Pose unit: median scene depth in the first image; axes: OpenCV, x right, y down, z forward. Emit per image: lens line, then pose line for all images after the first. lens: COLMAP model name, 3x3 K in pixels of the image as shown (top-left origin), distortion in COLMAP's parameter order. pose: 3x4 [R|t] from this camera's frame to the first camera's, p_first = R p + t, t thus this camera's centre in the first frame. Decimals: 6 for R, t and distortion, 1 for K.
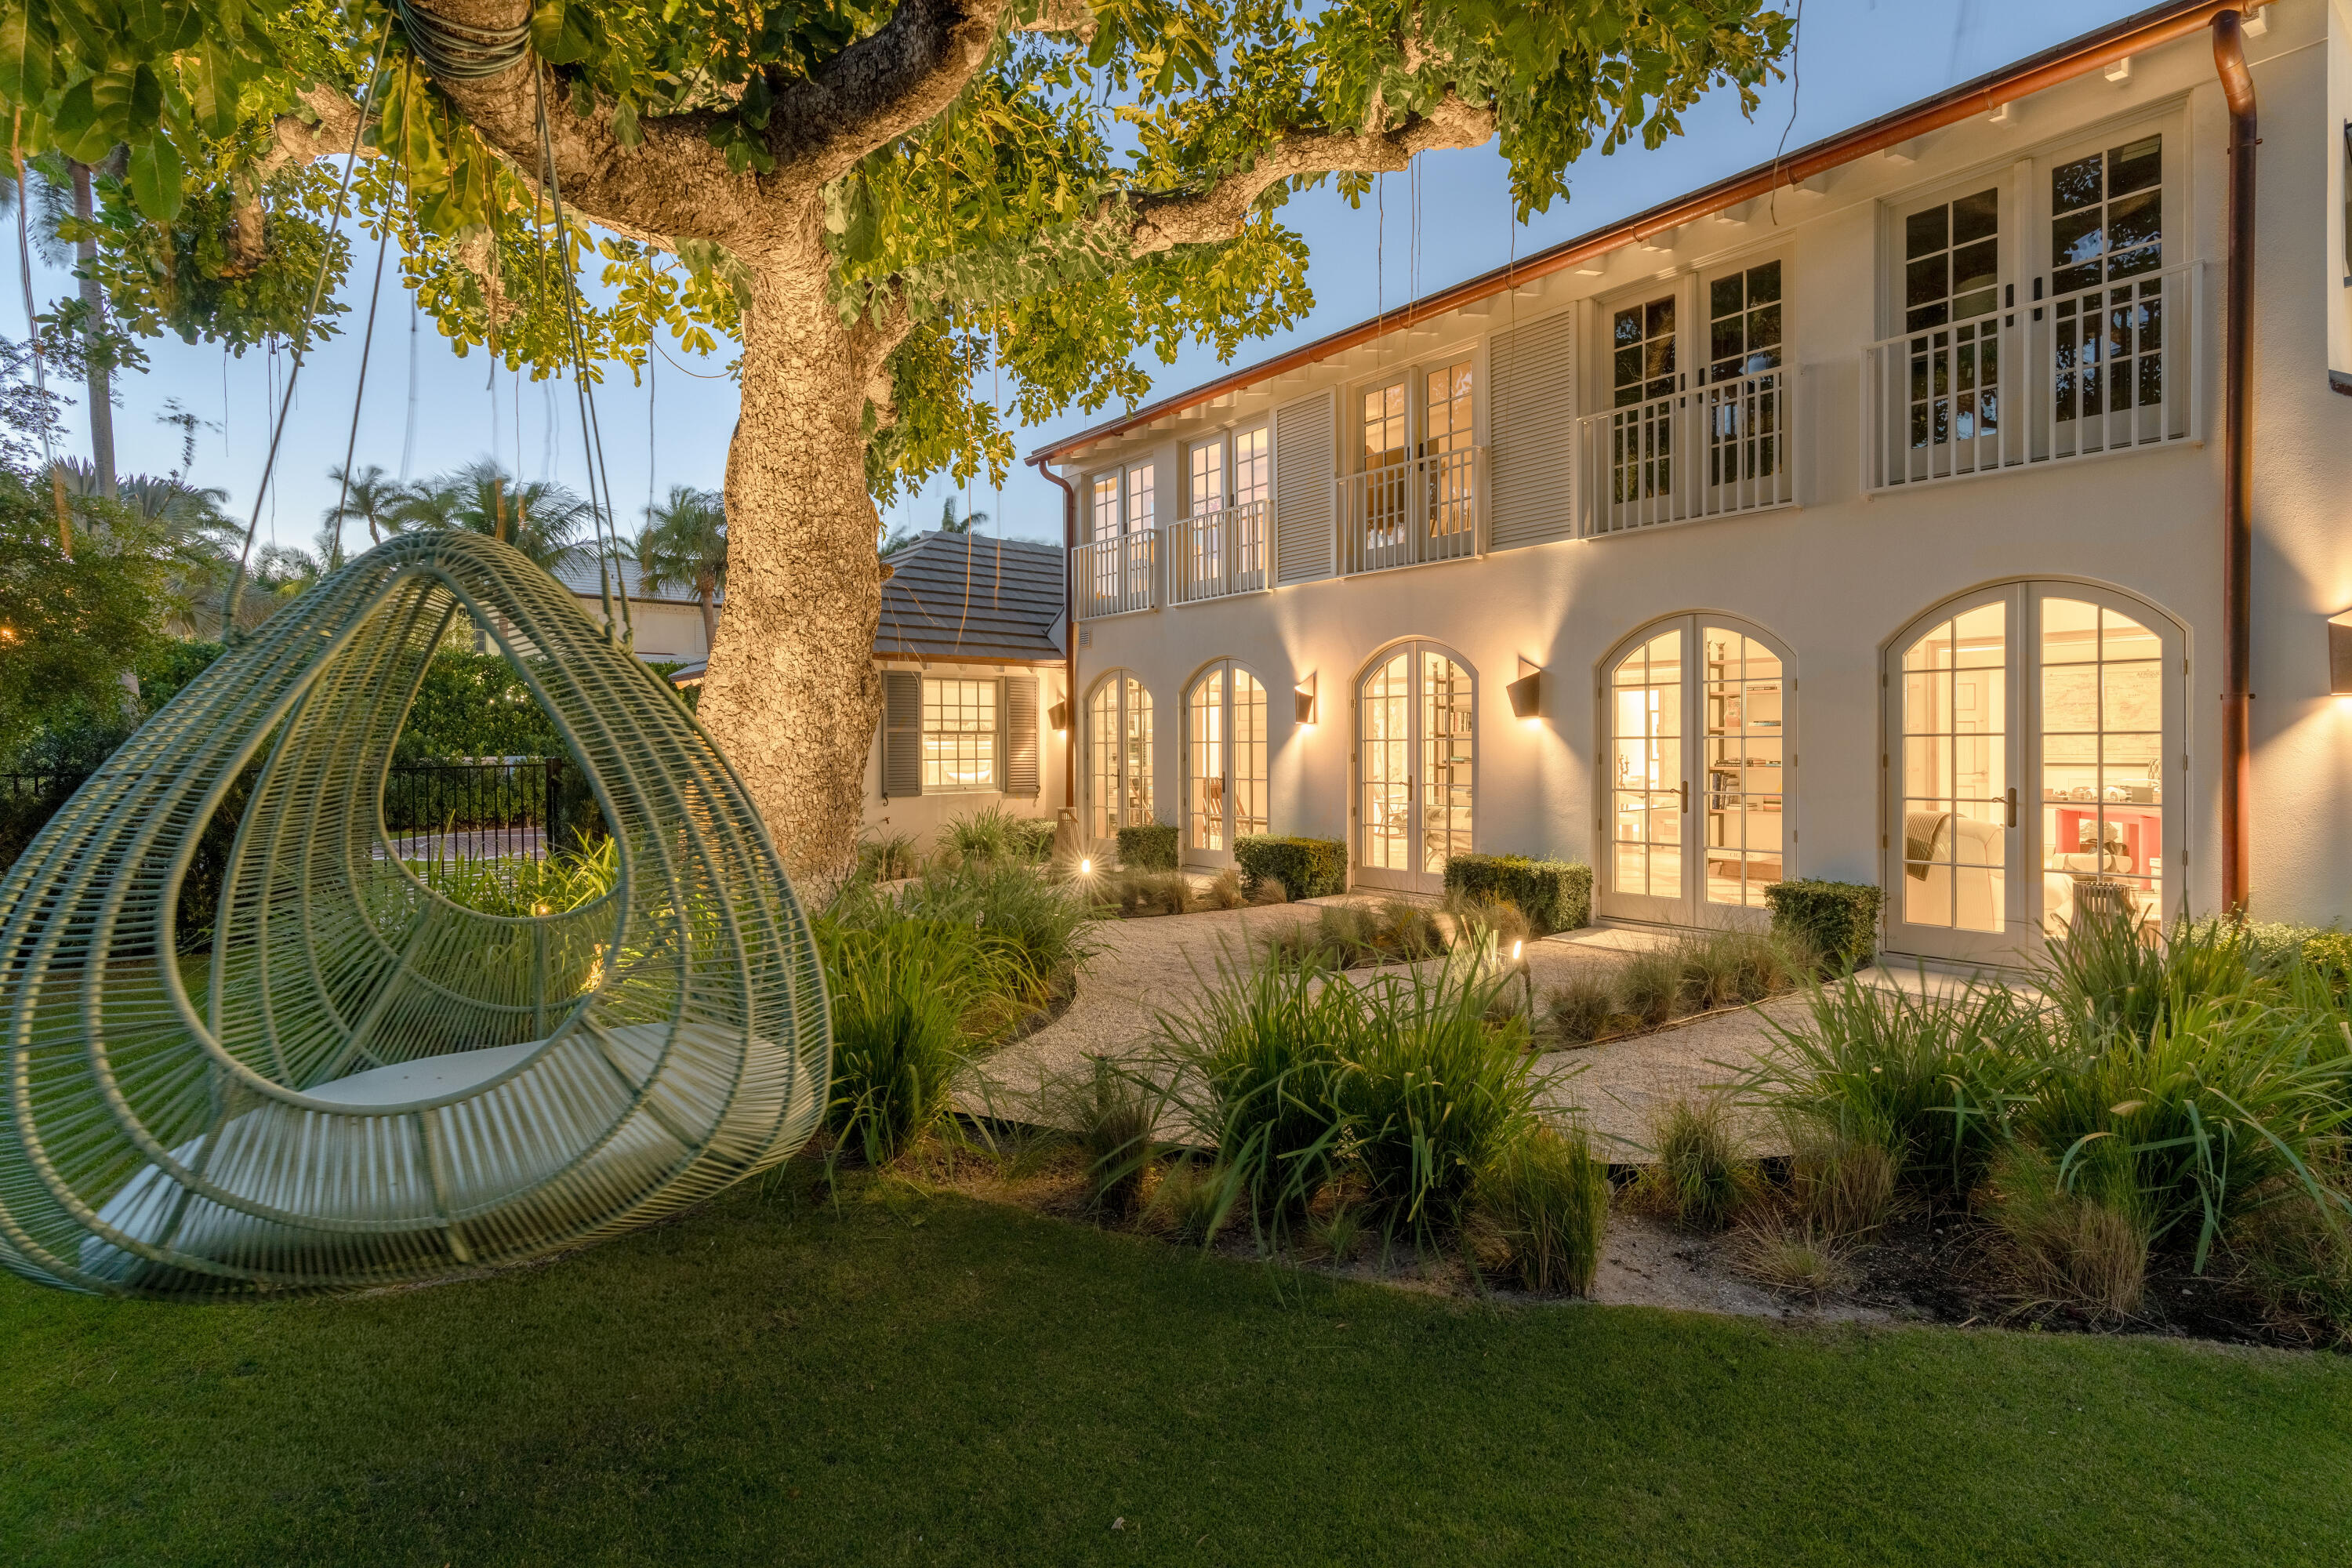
lens RADIAL K [[1071.9, 0, 1174.9], [0, 1071.9, 745.0], [0, 0, 1]] dist [-0.000456, -0.000035]
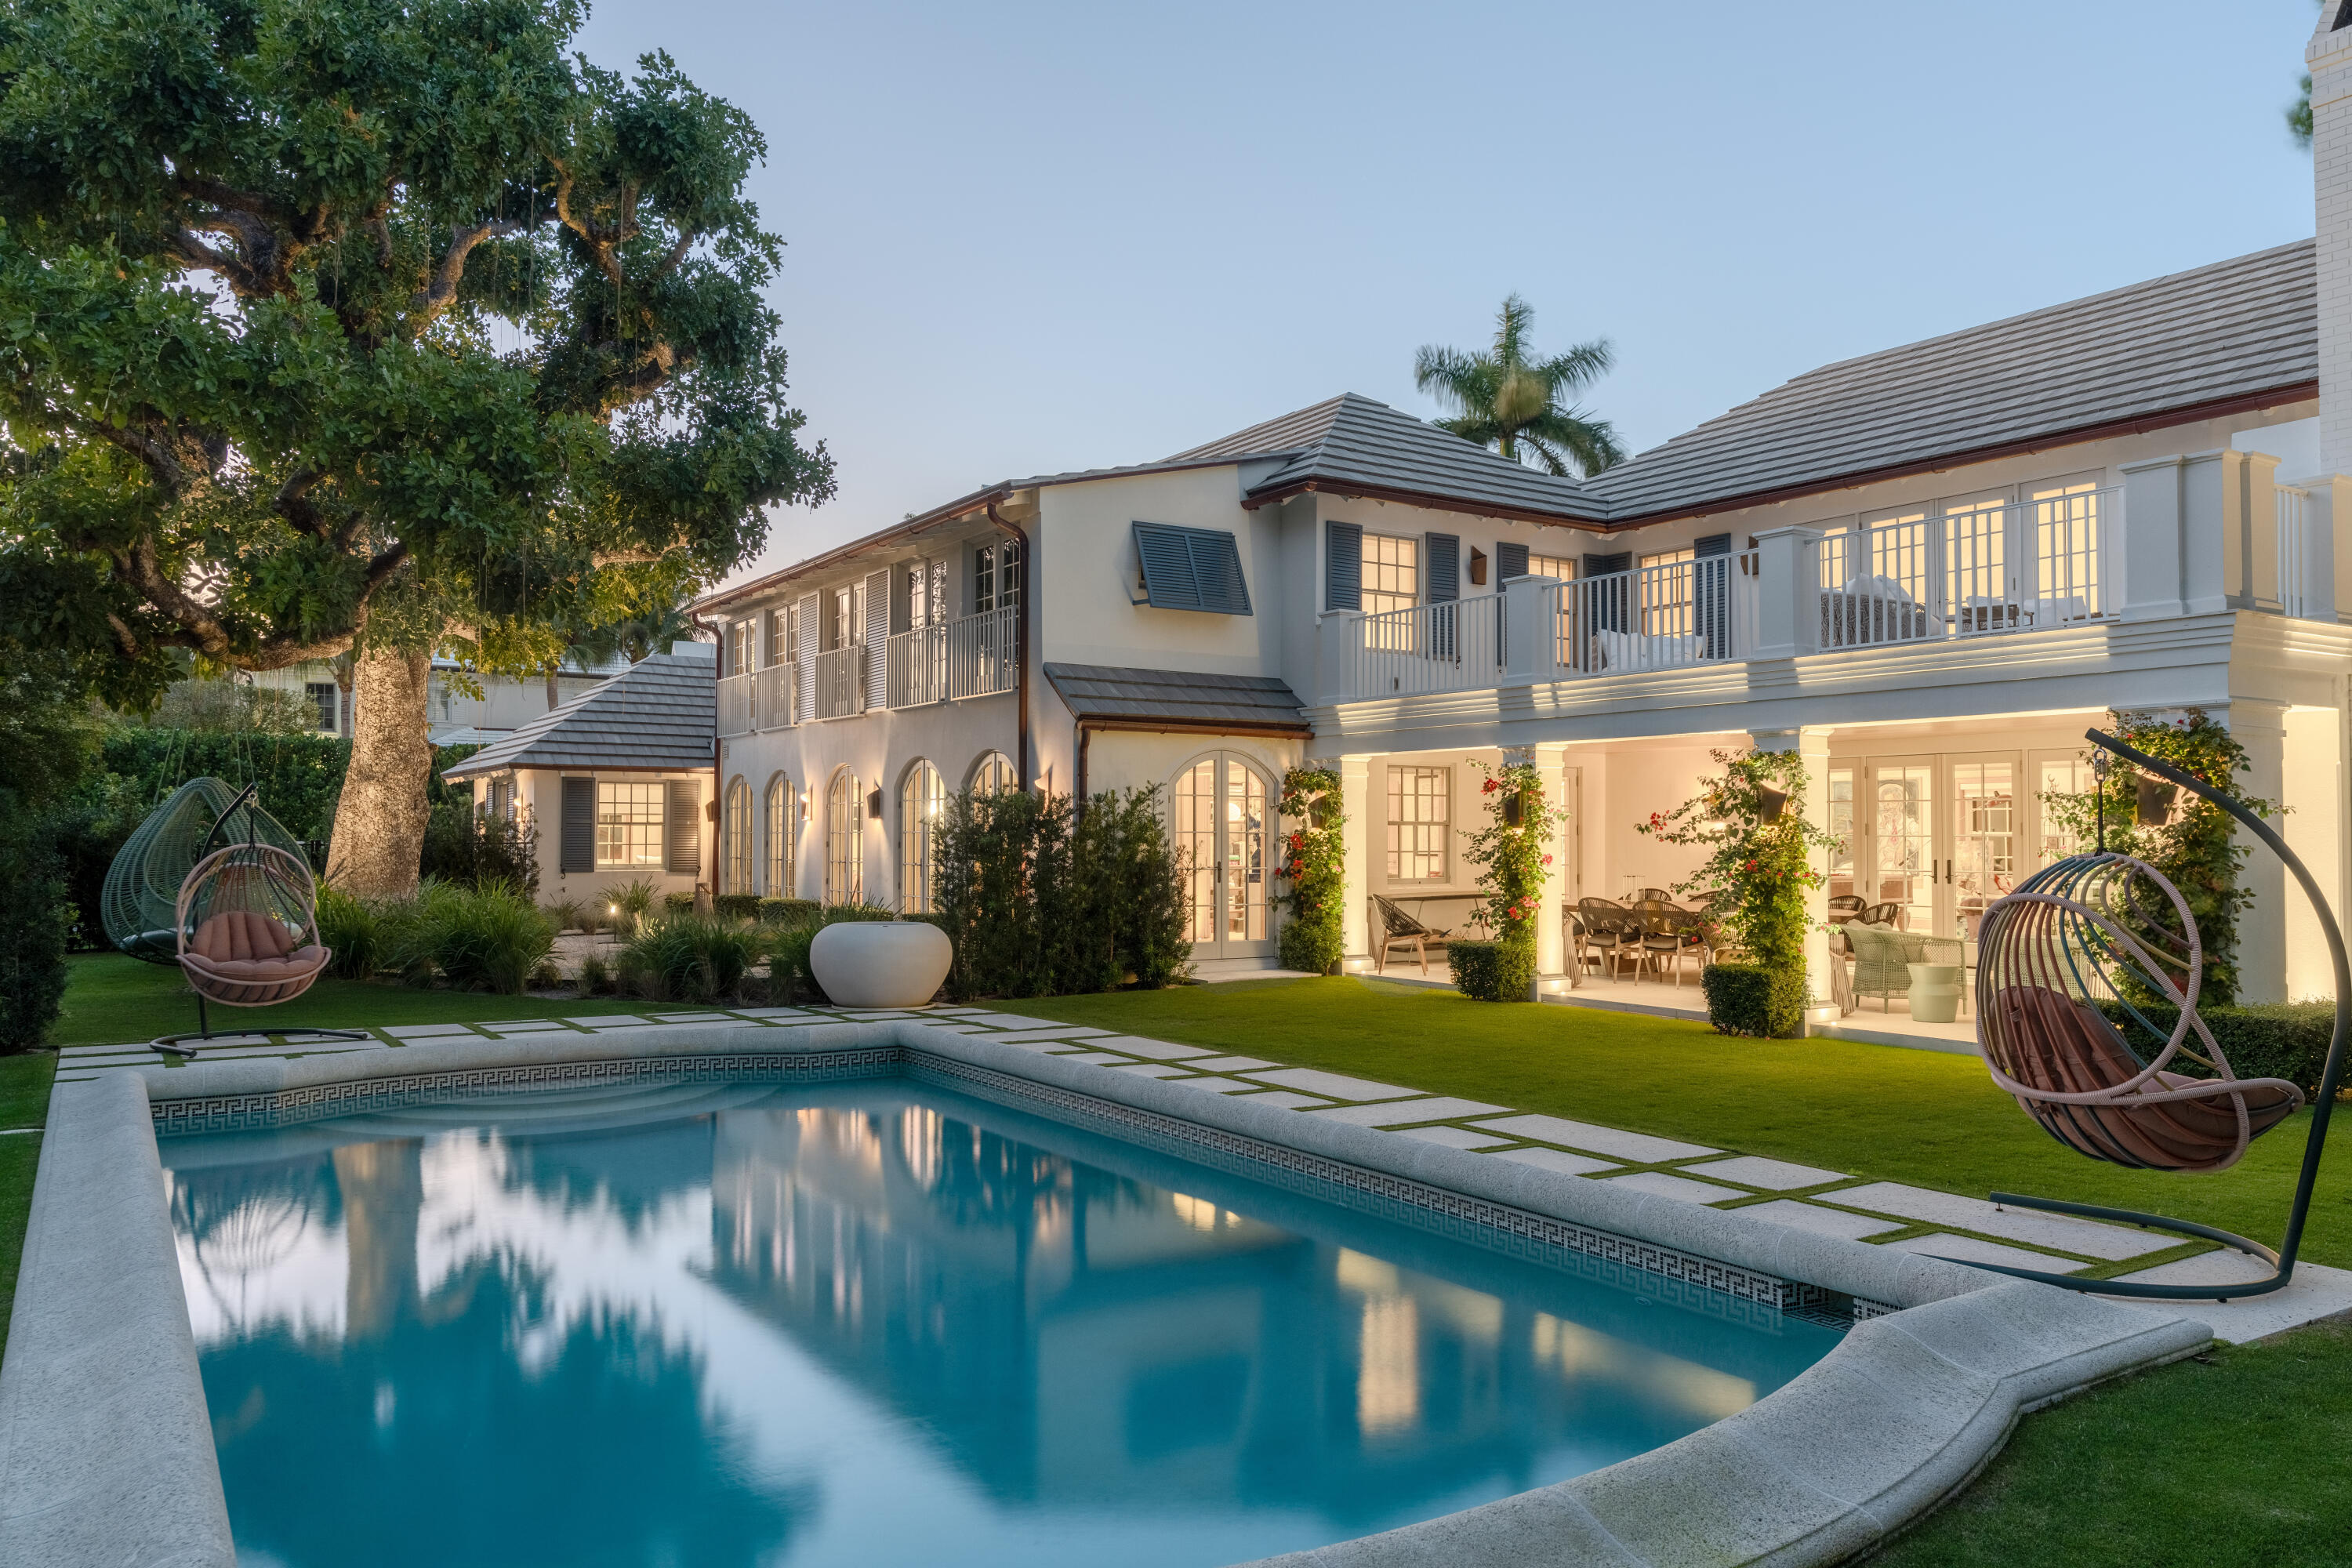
lens RADIAL K [[1629.7, 0, 1176.0], [0, 1629.7, 784.0], [0, 0, 1]] dist [0.000941, 0.000278]
pose [[0.993056, 0.004475, -0.117556, 0.679936], [-0.008209, 0.999476, -0.031298, -0.003647], [0.117354, 0.032046, 0.992573, -0.864368]]
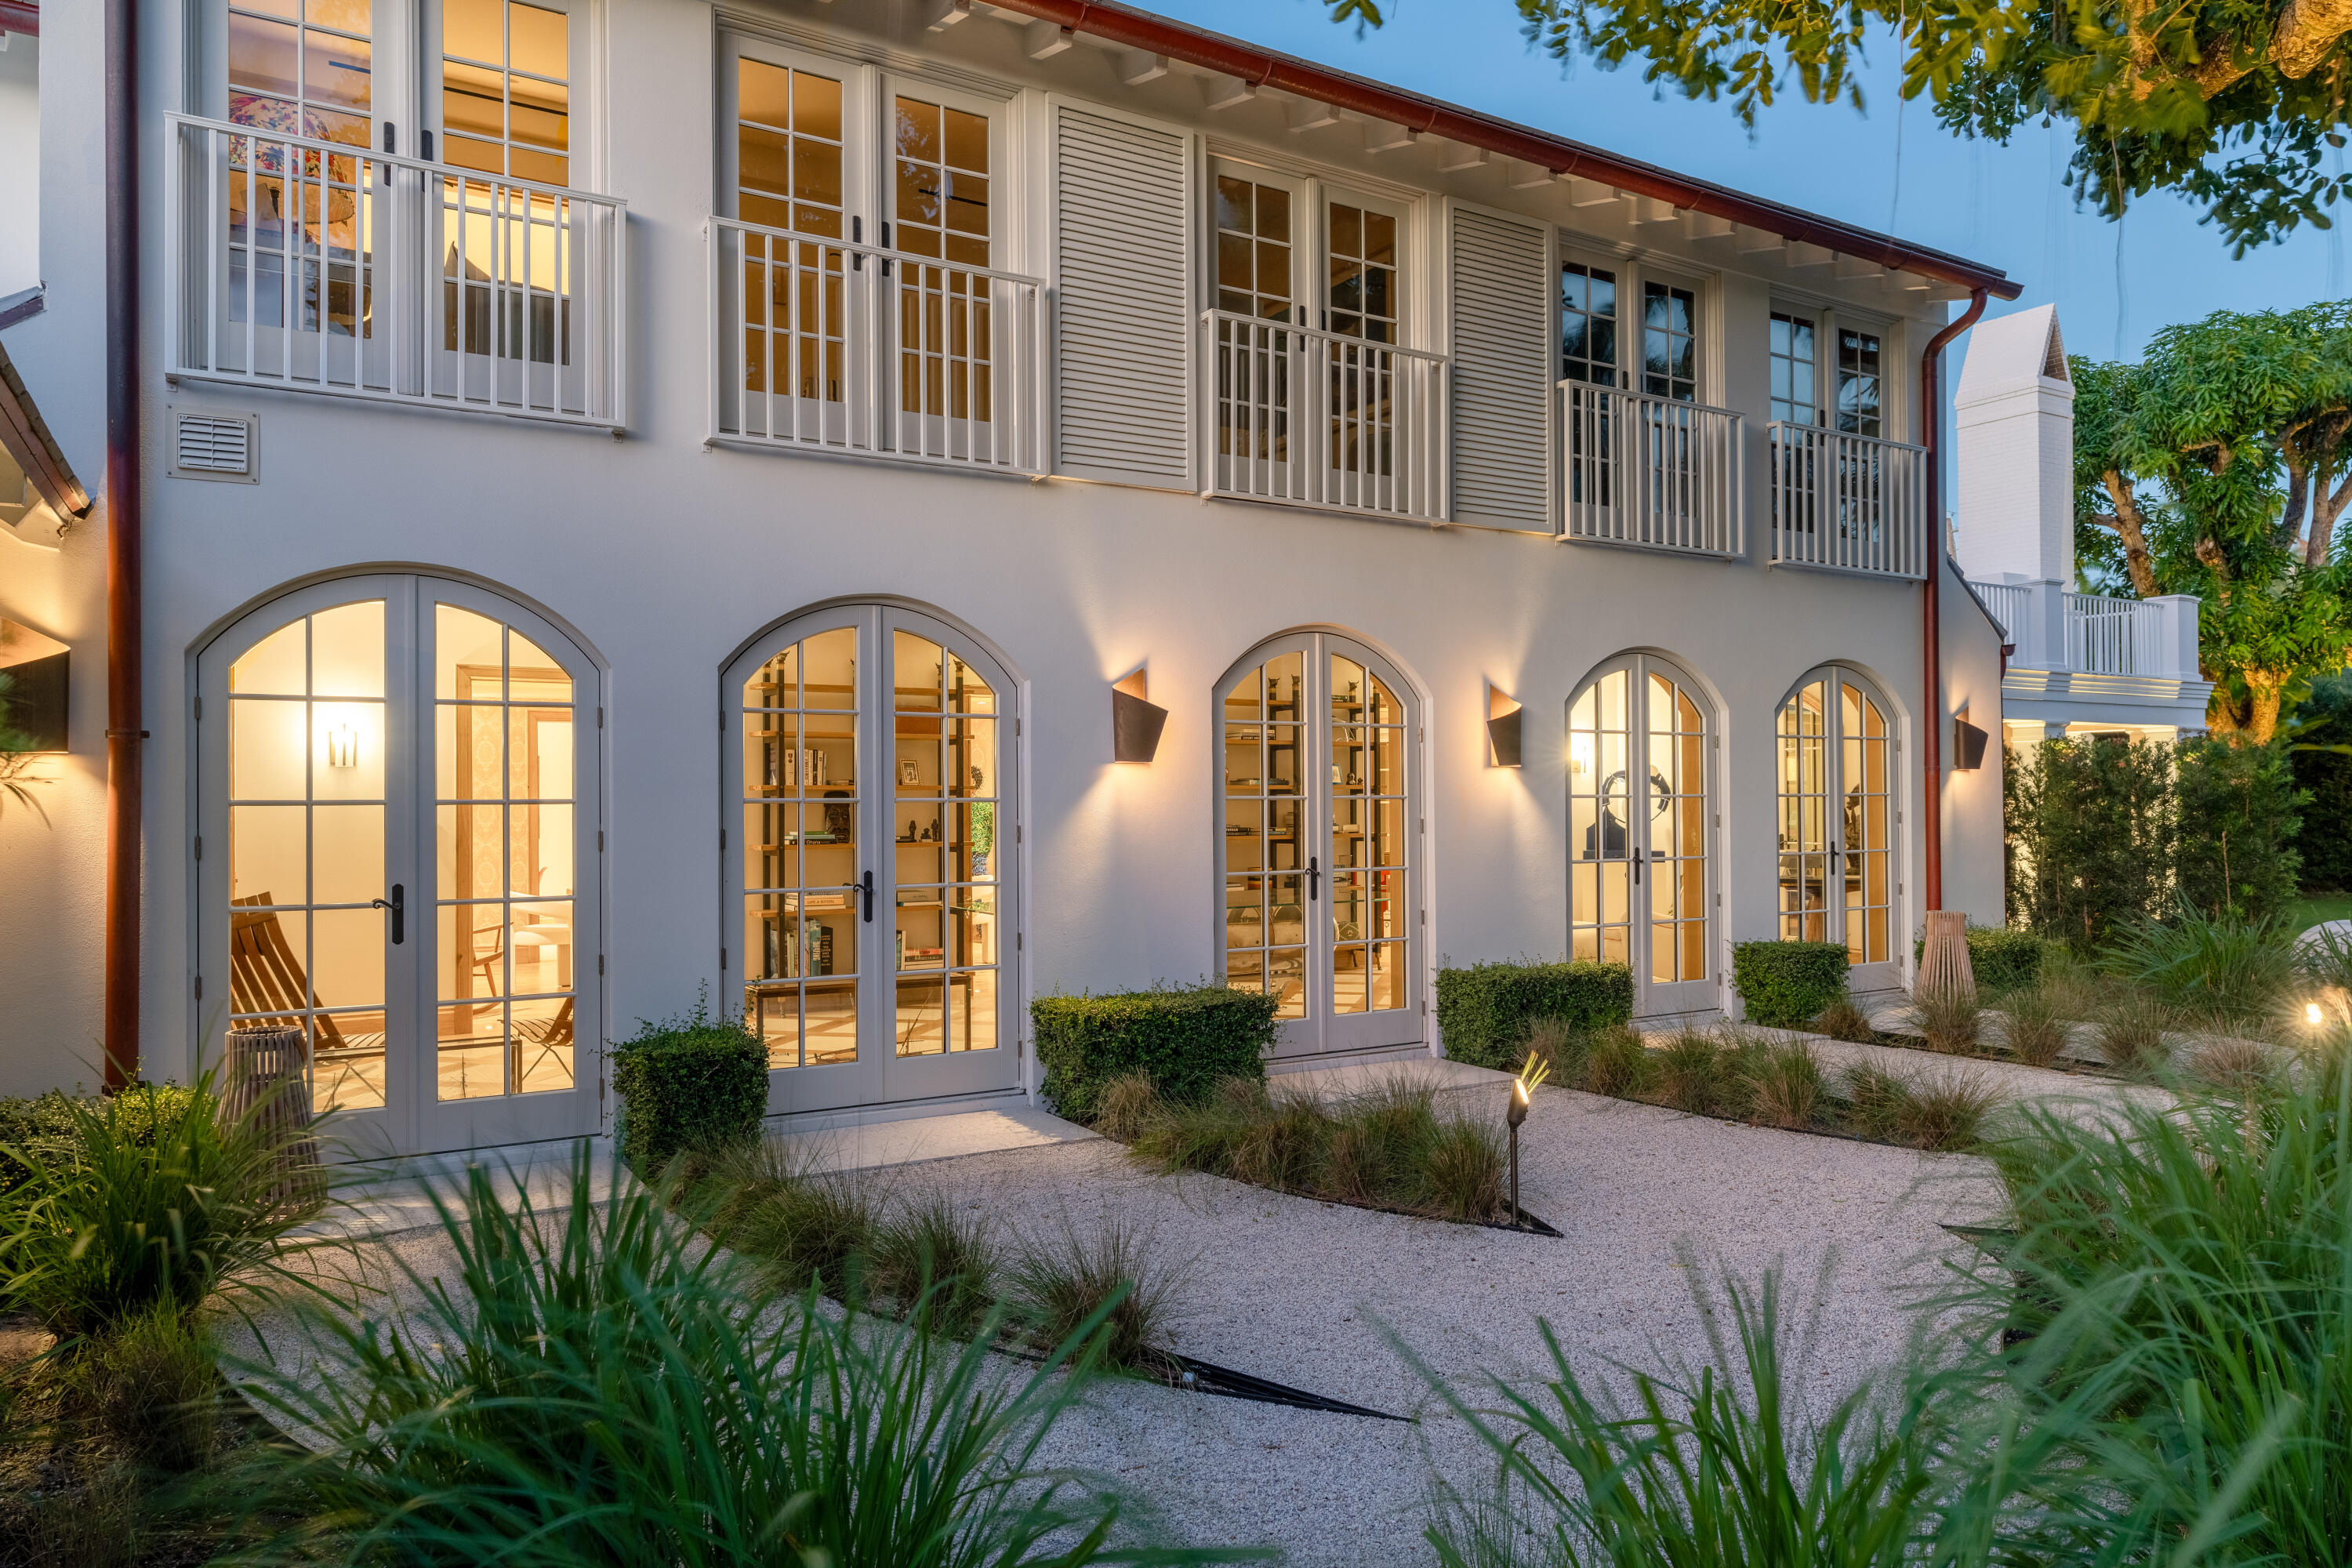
lens RADIAL K [[1937.0, 0, 1176.2], [0, 1937.0, 821.2], [0, 0, 1]] dist [-0.002667, -0.002003]
pose [[0.052812, -0.000115, 0.998604, -0.618154], [0.003934, 0.999992, -0.000093, 0.004895], [-0.998597, 0.003933, 0.052812, 0.737366]]
